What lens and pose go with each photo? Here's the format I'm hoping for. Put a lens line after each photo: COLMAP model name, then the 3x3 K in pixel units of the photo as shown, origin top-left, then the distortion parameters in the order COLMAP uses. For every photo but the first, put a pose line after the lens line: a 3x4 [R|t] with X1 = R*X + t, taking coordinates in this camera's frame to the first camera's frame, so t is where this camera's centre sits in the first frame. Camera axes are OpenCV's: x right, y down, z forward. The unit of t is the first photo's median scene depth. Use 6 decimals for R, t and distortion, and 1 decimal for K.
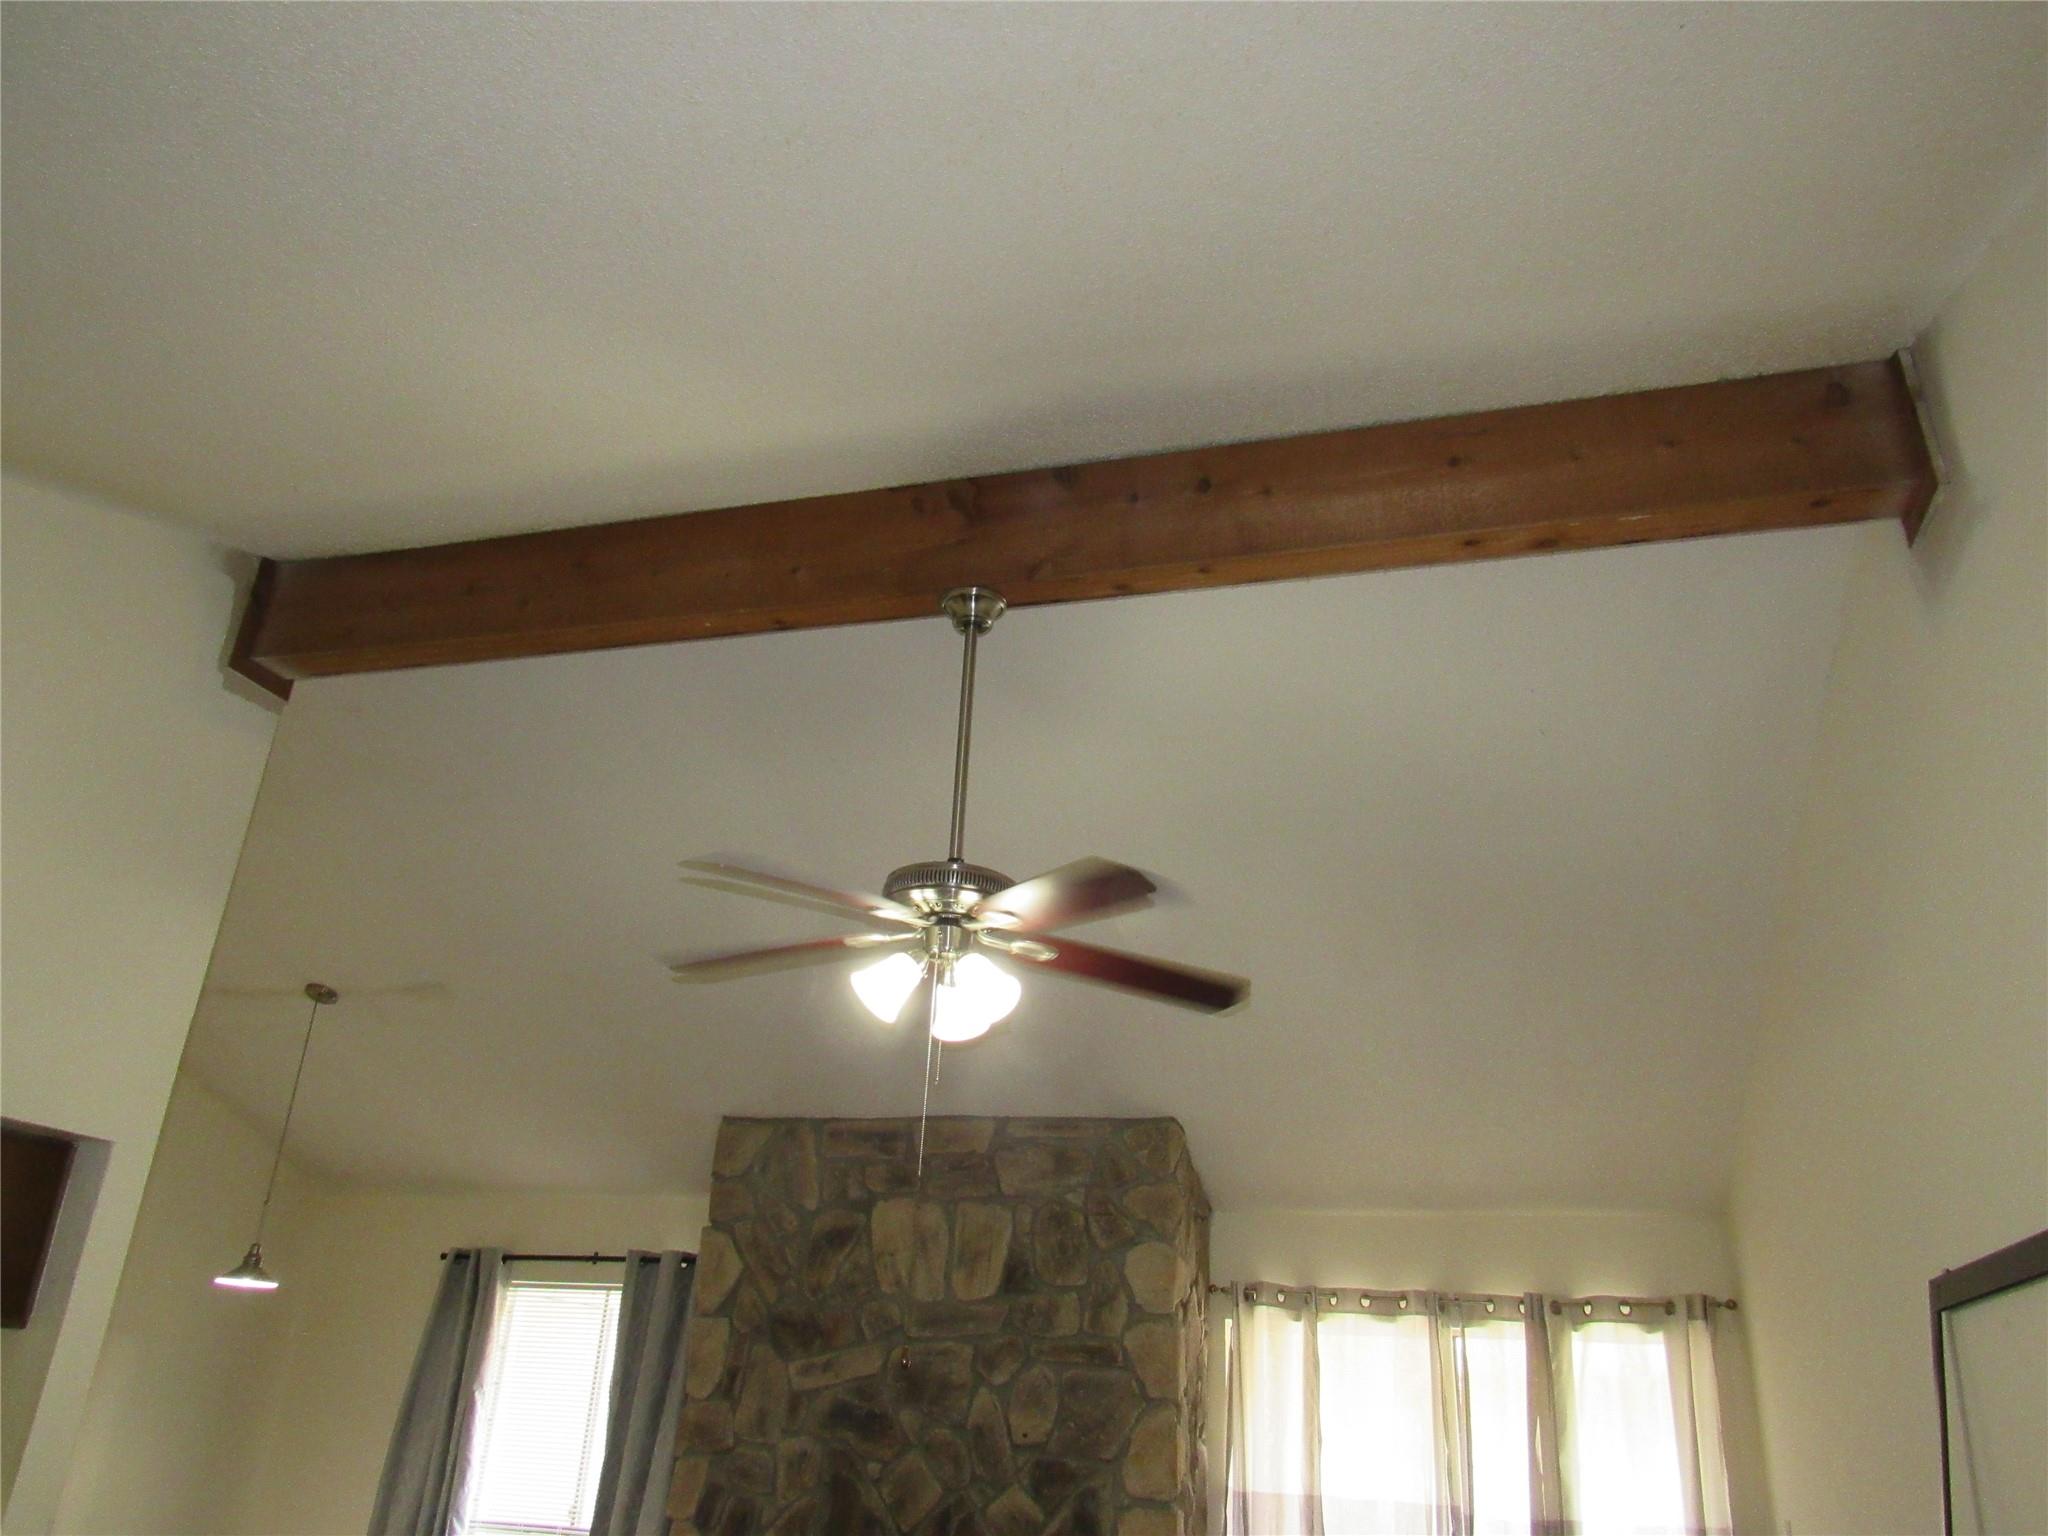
lens RADIAL K [[1475.5, 0, 1022.8], [0, 1475.5, 775.1], [0, 0, 1]] dist [-0.023781, 0.002545]
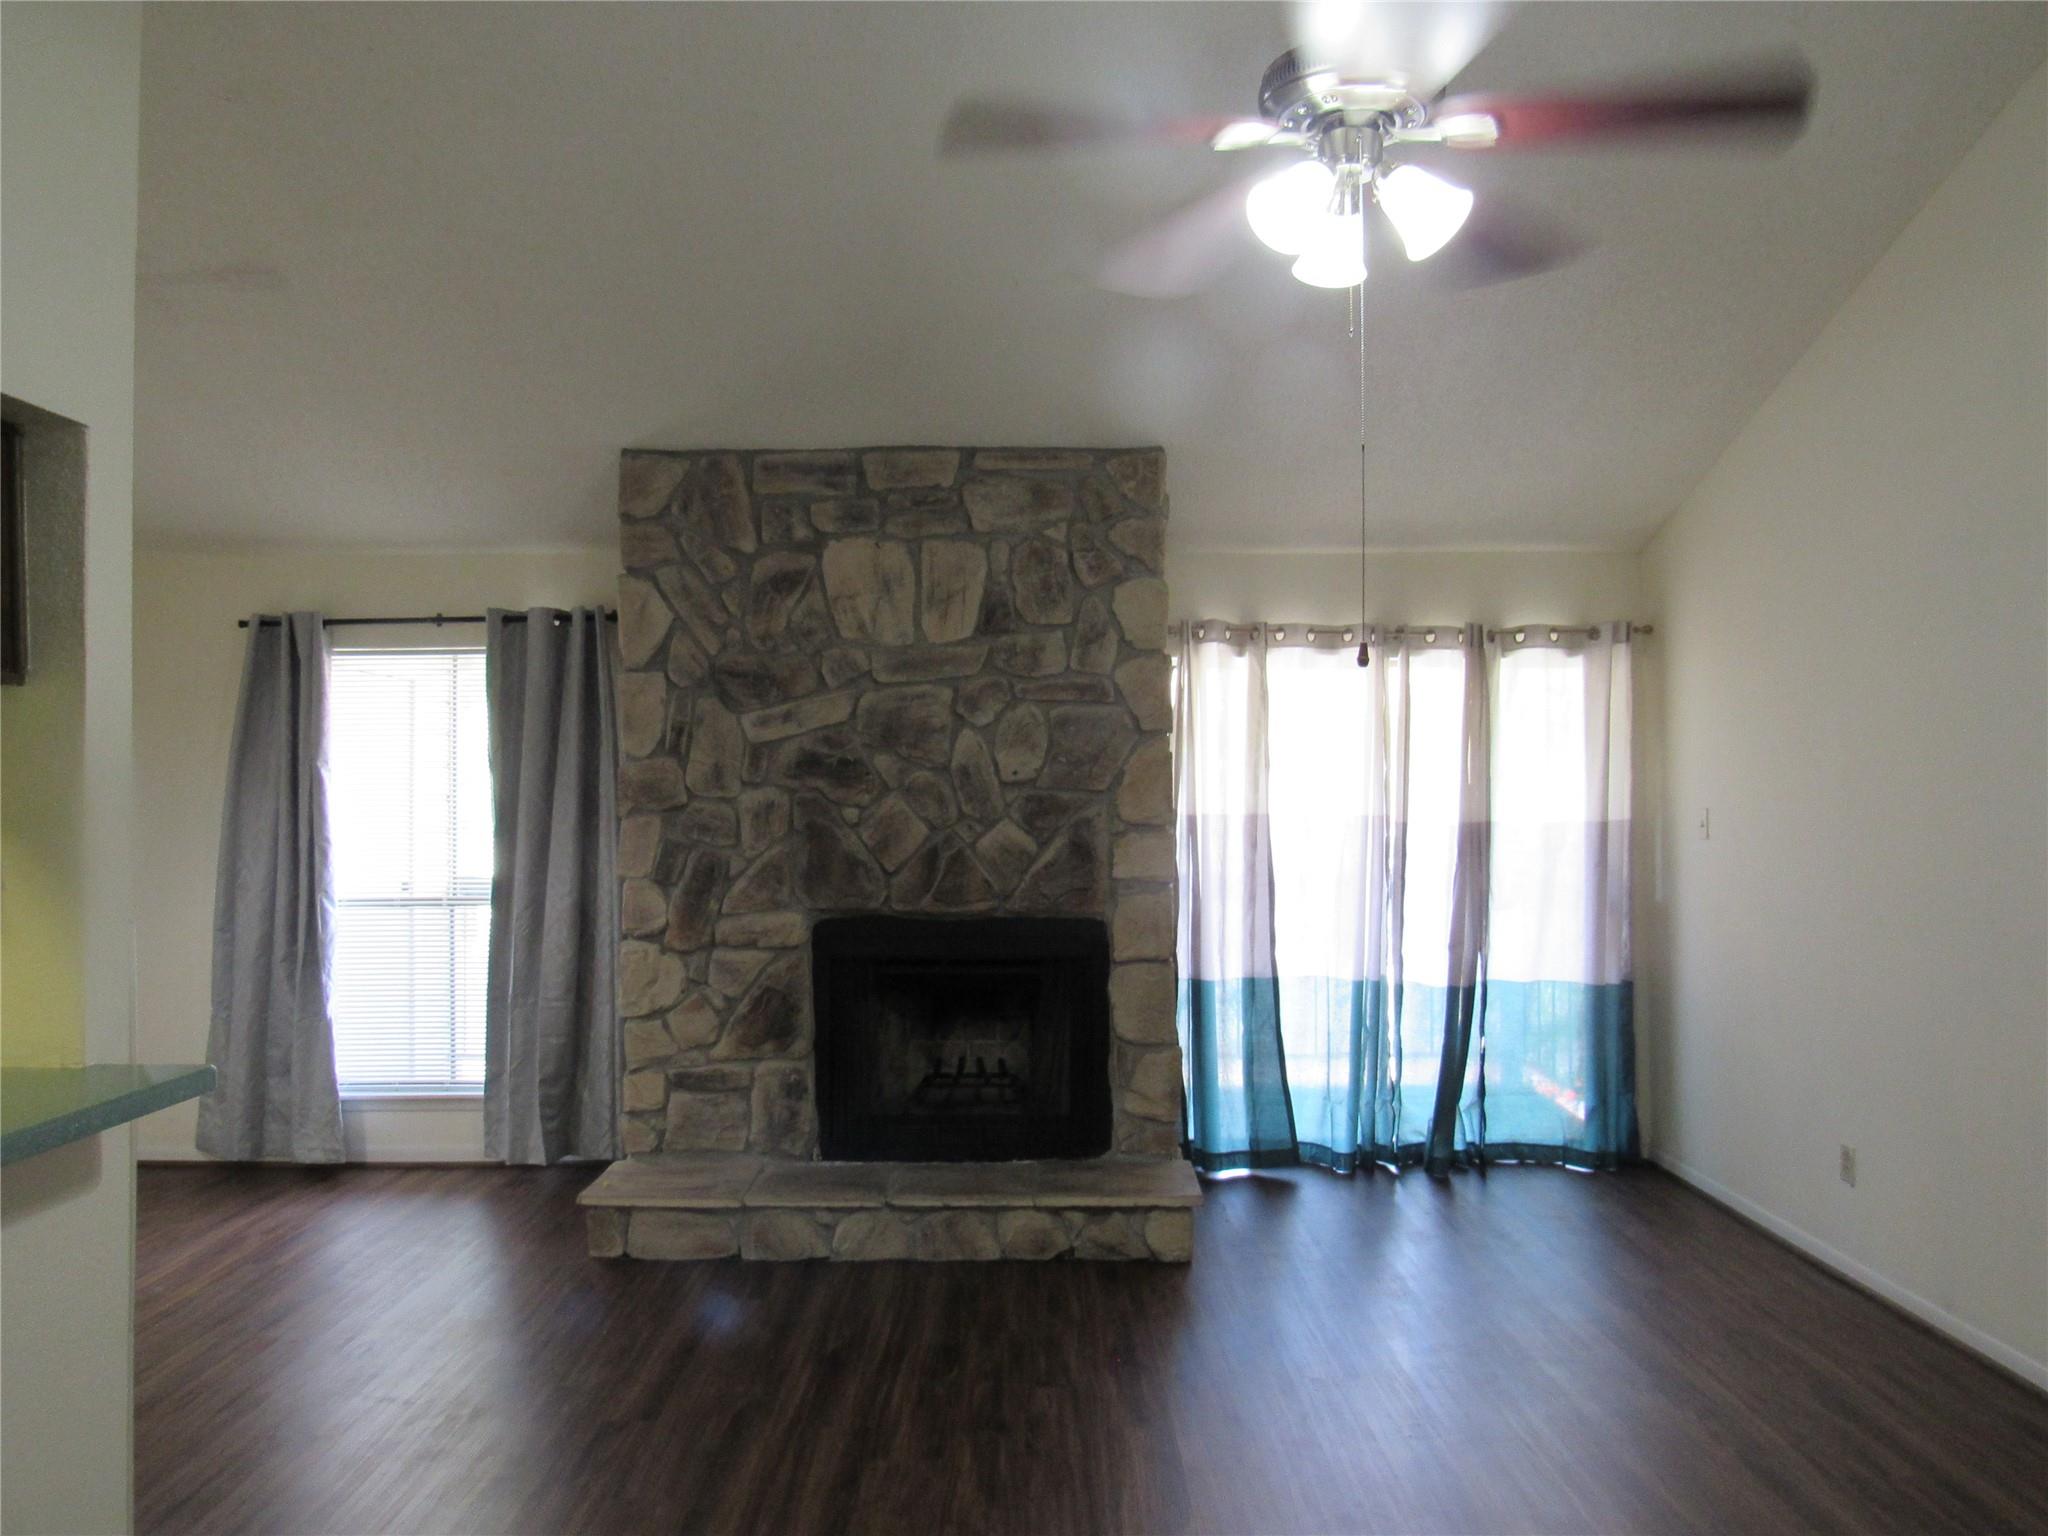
lens RADIAL K [[1475.5, 0, 1020.2], [0, 1475.5, 779.2], [0, 0, 1]] dist [-0.023781, 0.002545]
pose [[0.963503, -0.052287, 0.262540, -0.234966], [-0.057228, 0.917834, 0.392817, 0.066091], [-0.261508, -0.393505, 0.881344, 0.129471]]
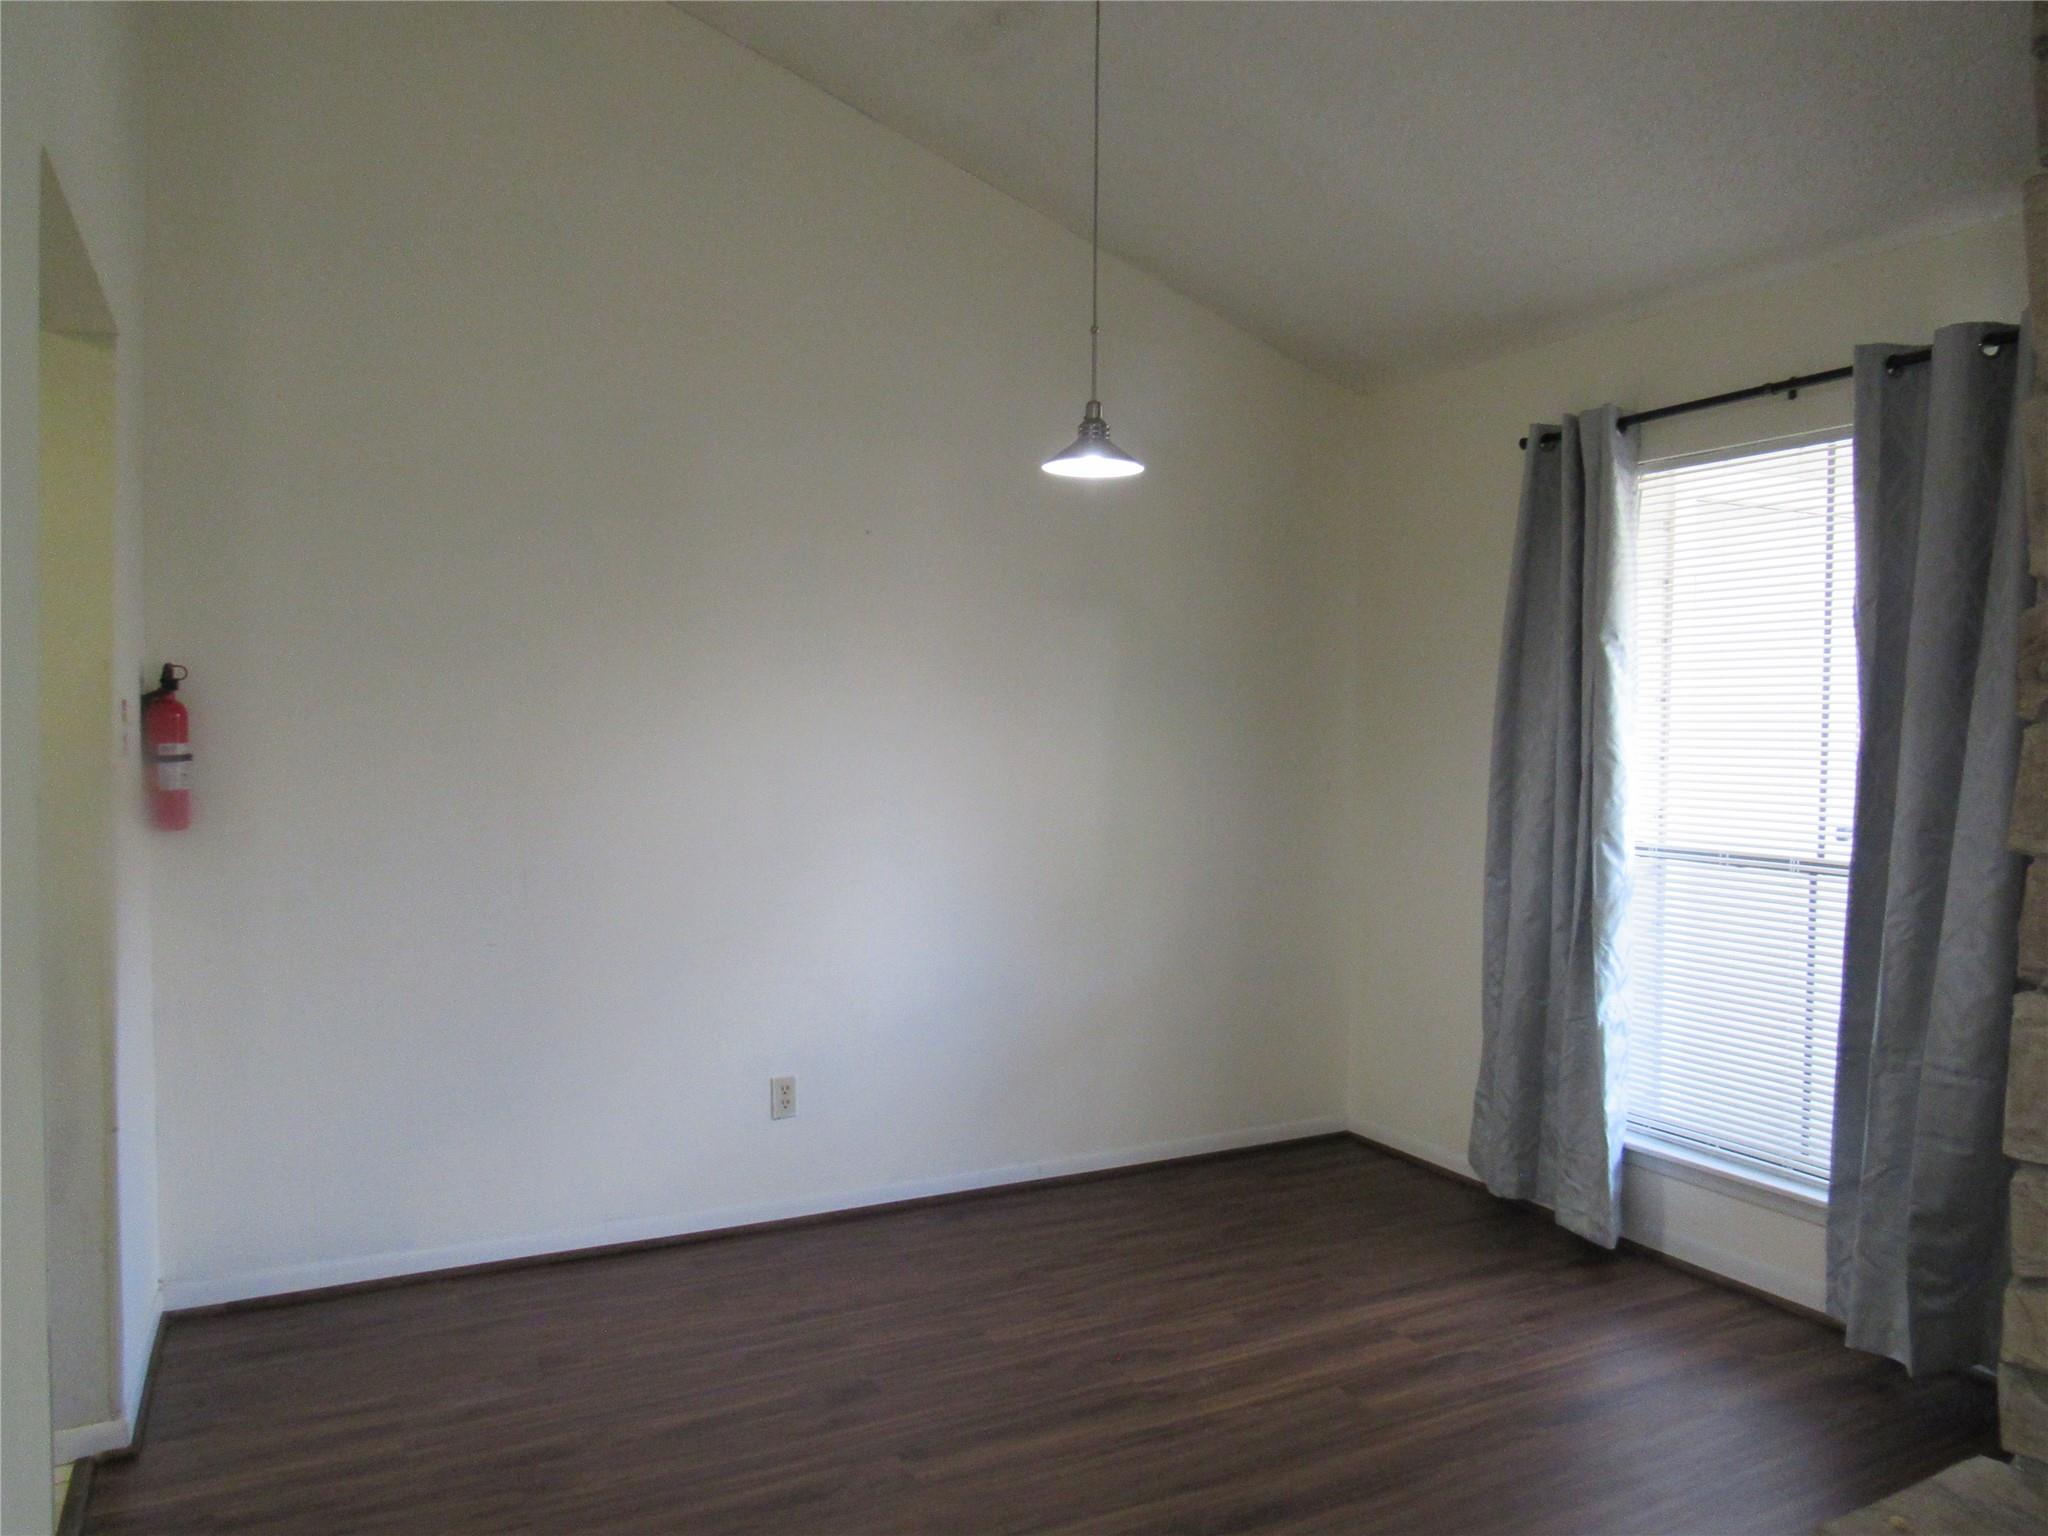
lens RADIAL K [[1464.0, 0, 1027.7], [0, 1464.0, 767.8], [0, 0, 1]] dist [-0.040813, 0.011324]
pose [[0.683638, -0.019588, -0.729558, -0.131056], [0.318482, 0.907444, 0.274072, 0.274133], [0.656665, -0.419717, 0.626601, 0.549938]]
